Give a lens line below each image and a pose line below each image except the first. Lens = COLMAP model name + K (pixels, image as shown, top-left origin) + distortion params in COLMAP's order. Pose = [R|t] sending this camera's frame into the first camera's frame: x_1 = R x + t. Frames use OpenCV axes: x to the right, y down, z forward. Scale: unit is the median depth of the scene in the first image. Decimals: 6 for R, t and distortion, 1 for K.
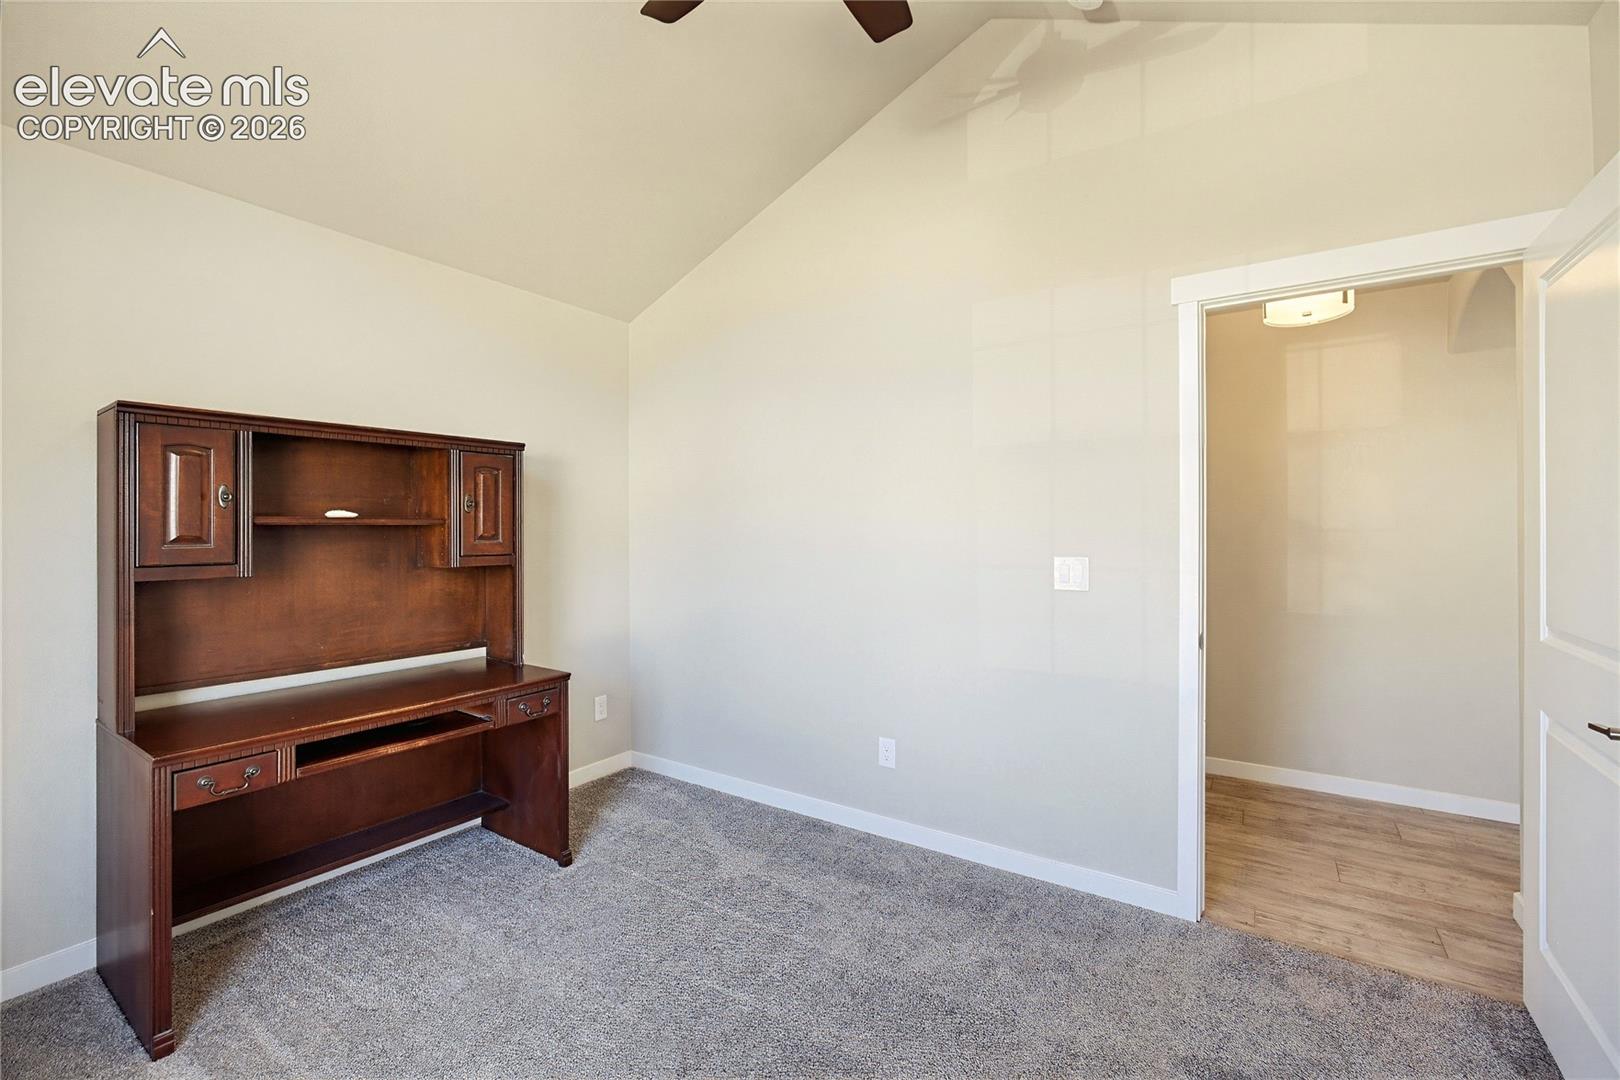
lens RADIAL K [[690.2, 0, 820.0], [0, 690.2, 526.3], [0, 0, 1]] dist [-0.012934, 0.000840]
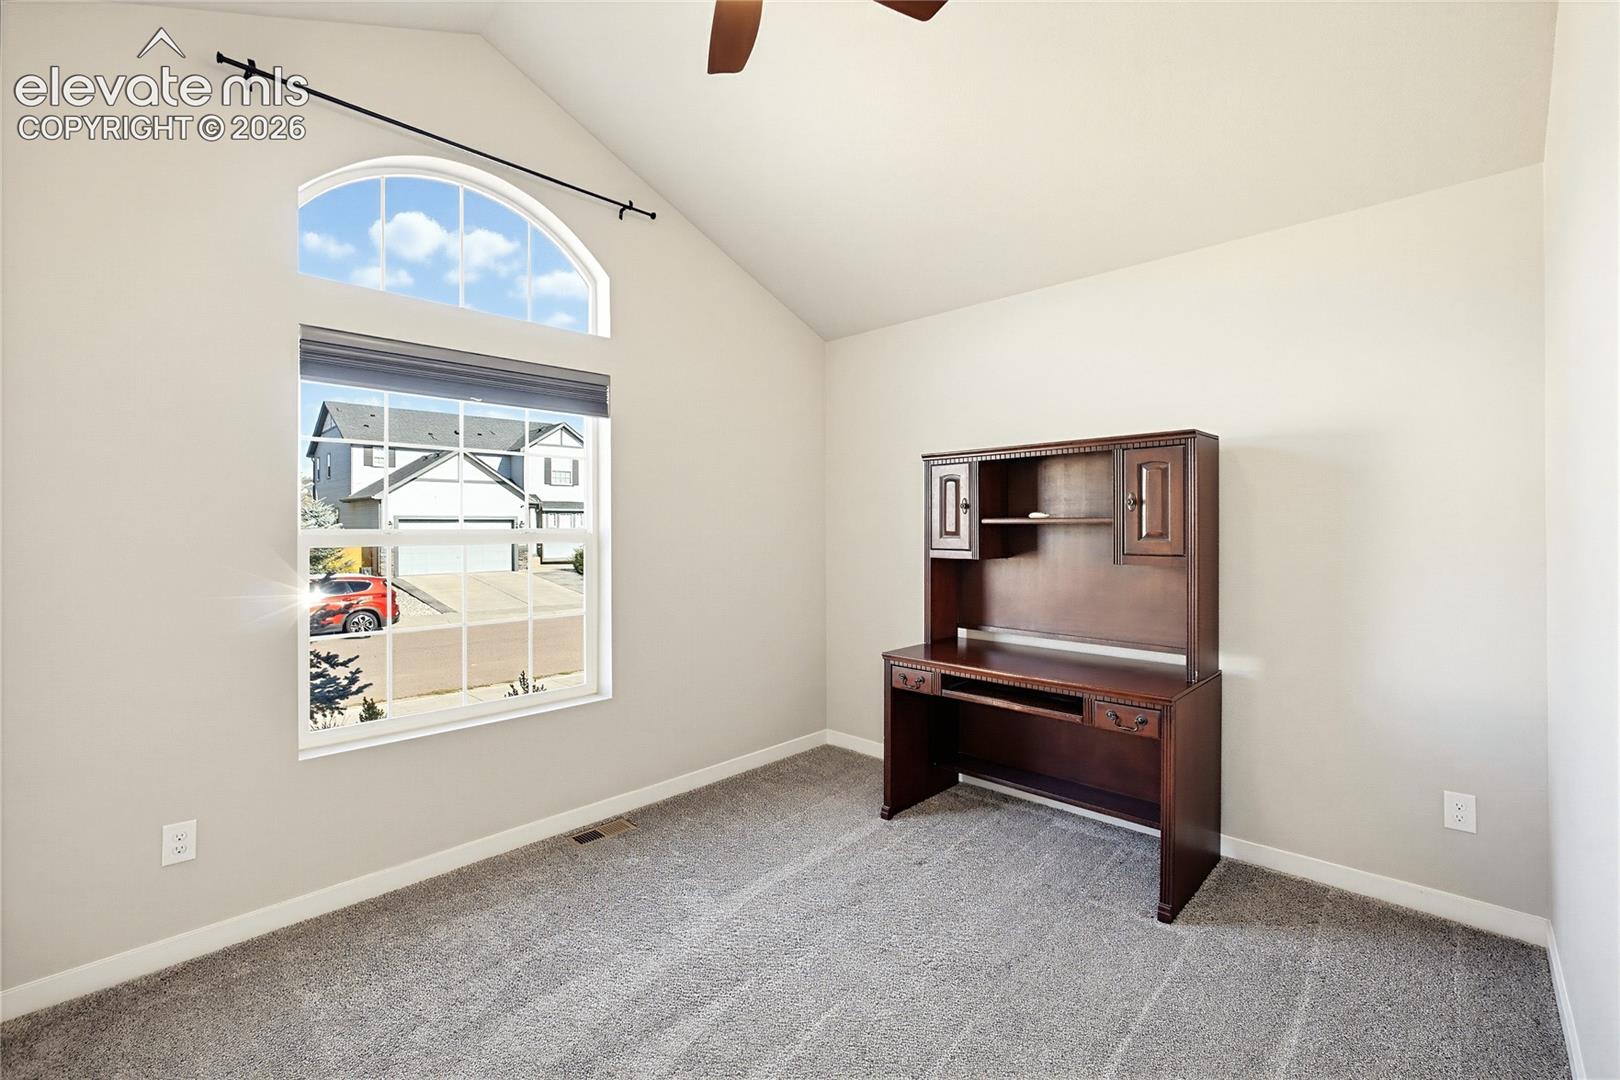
lens RADIAL K [[690.2, 0, 808.1], [0, 690.2, 534.0], [0, 0, 1]] dist [-0.012934, 0.000840]
pose [[-0.187032, 0.008395, -0.982318, 0.559723], [0.003536, 0.999963, 0.007872, 0.004593], [0.982347, -0.002001, -0.187055, 0.743395]]
